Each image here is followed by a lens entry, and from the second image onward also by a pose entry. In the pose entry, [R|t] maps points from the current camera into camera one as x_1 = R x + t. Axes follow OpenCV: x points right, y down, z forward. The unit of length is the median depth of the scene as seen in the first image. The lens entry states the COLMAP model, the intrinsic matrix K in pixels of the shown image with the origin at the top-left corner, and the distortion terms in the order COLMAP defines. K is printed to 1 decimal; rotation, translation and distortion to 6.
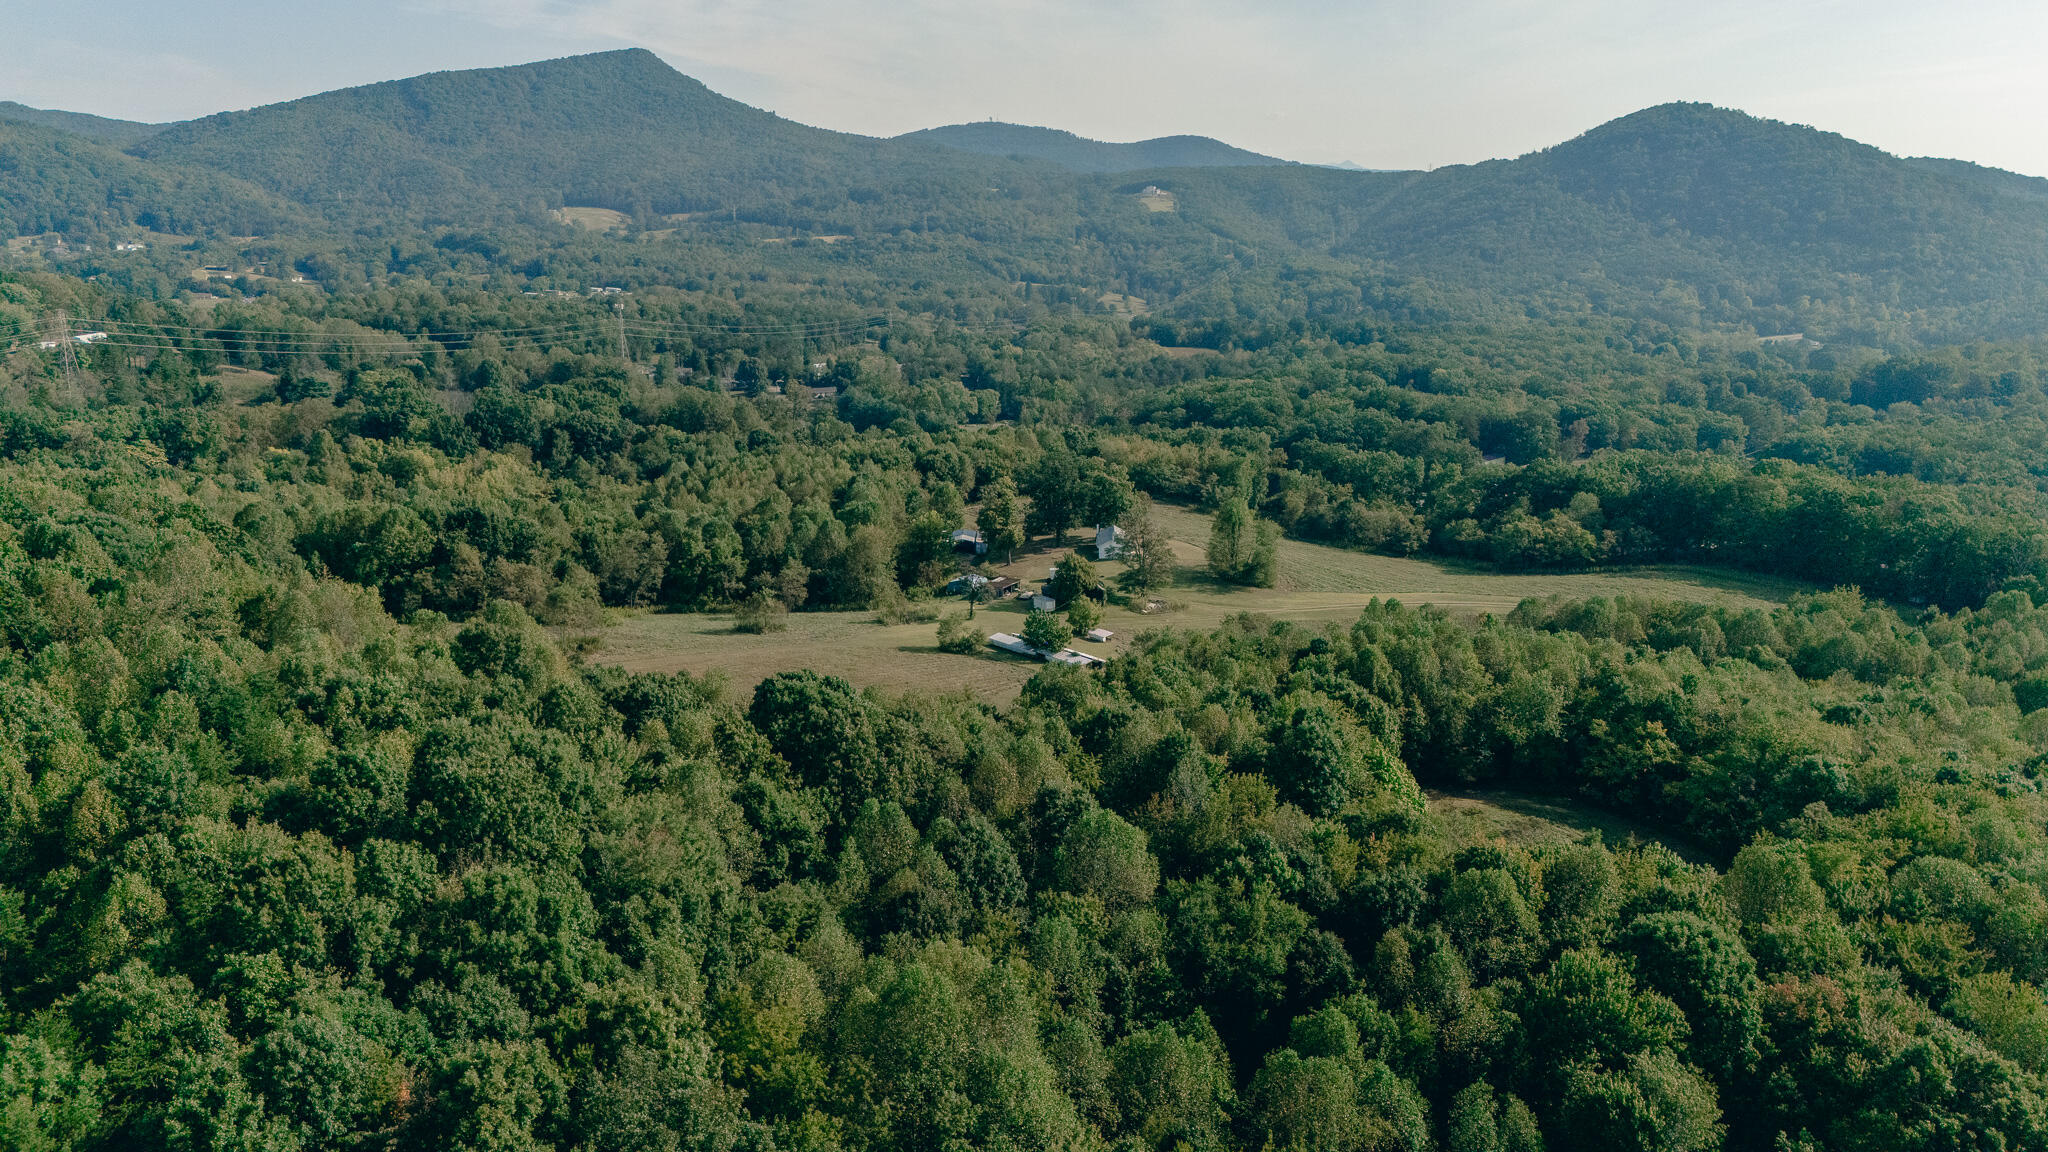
lens RADIAL K [[1511.1, 0, 1022.3], [0, 1511.1, 571.6], [0, 0, 1]] dist [0.026209, -0.006214]
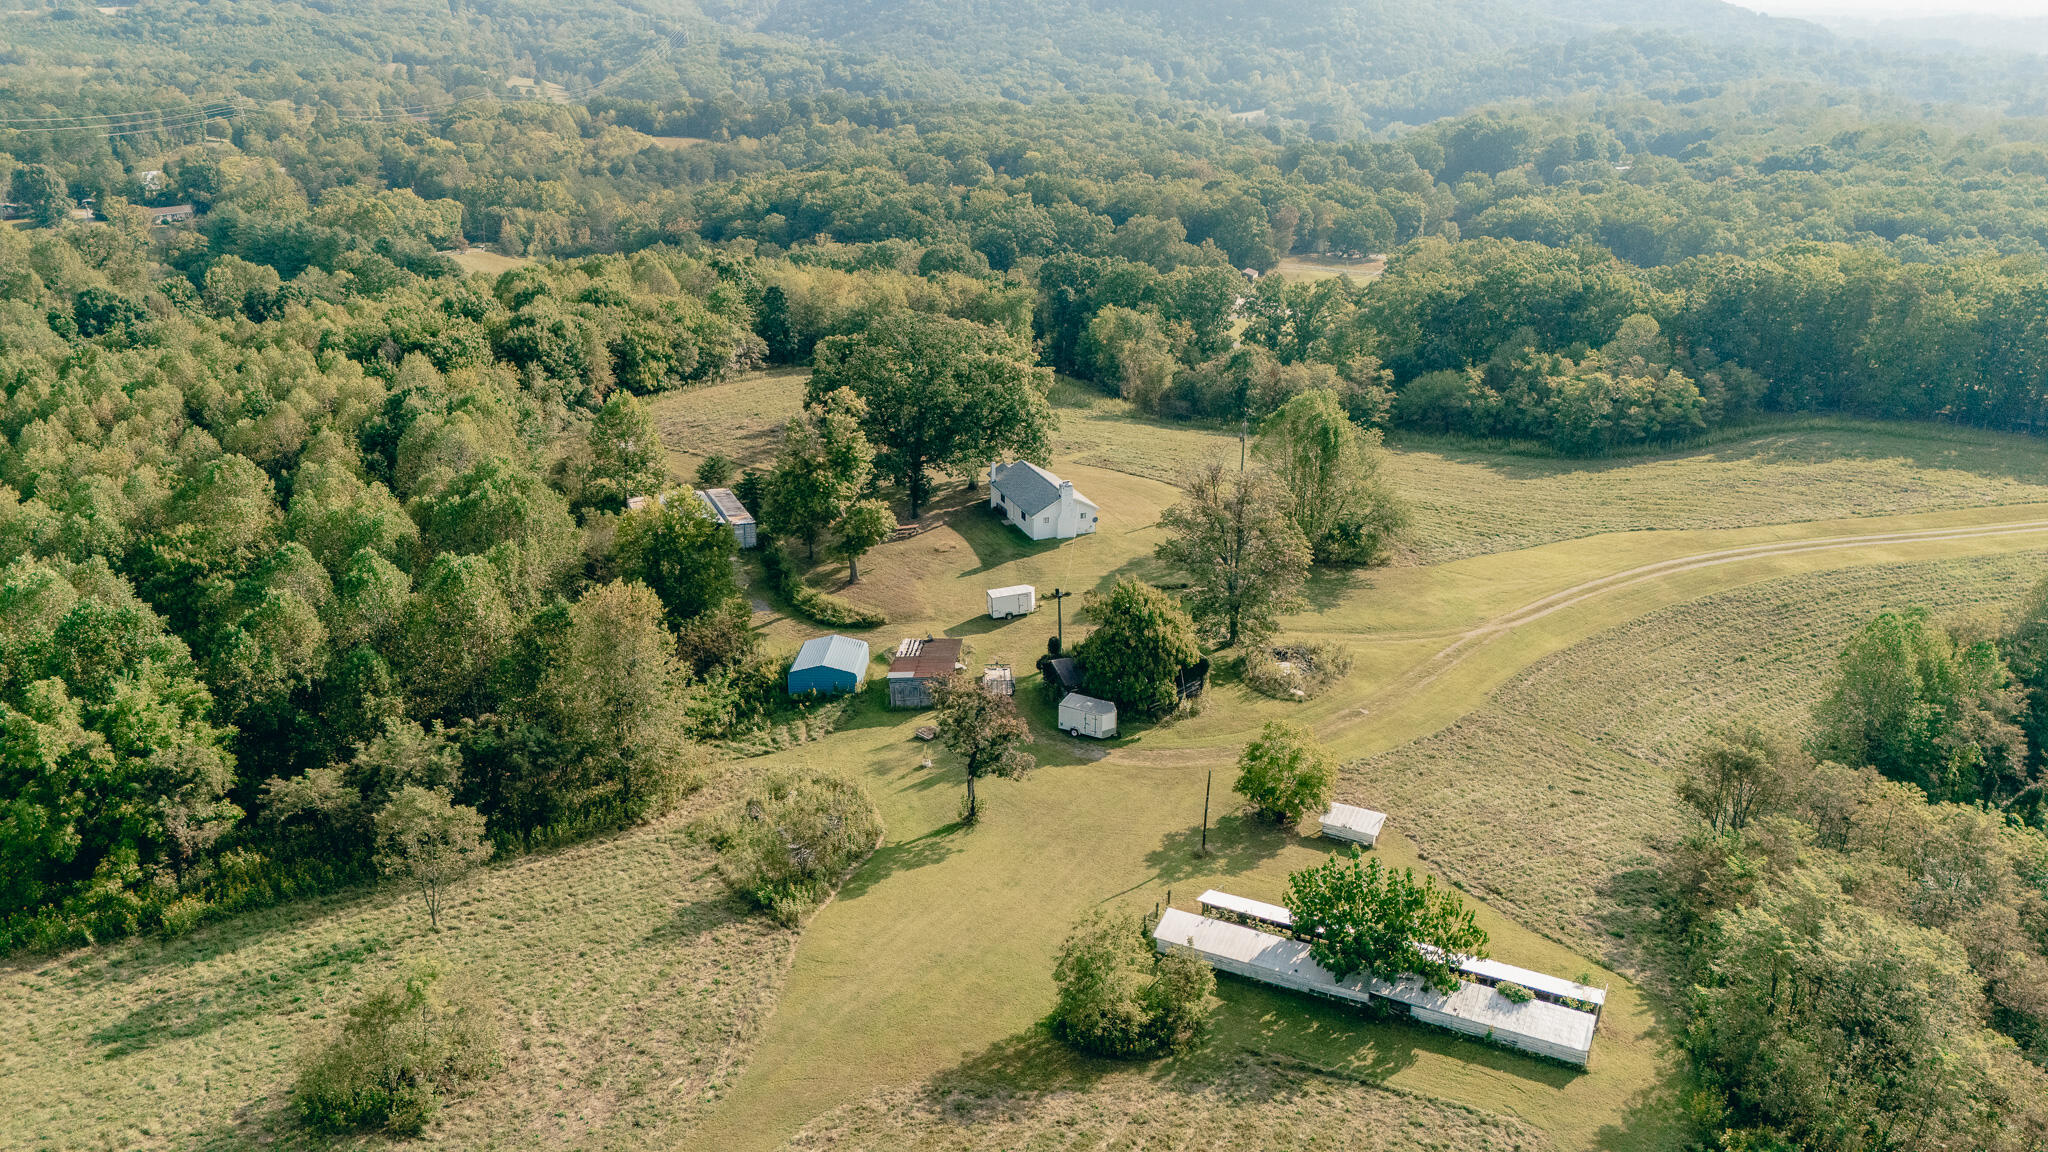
lens RADIAL K [[1487.6, 0, 1024.0], [0, 1487.6, 576.0], [0, 0, 1]] dist [0.076603, -0.084707]
pose [[0.920053, -0.137956, 0.366703, -0.050577], [0.088784, 0.985022, 0.147815, -0.027035], [-0.381603, -0.103440, 0.918520, 0.230212]]
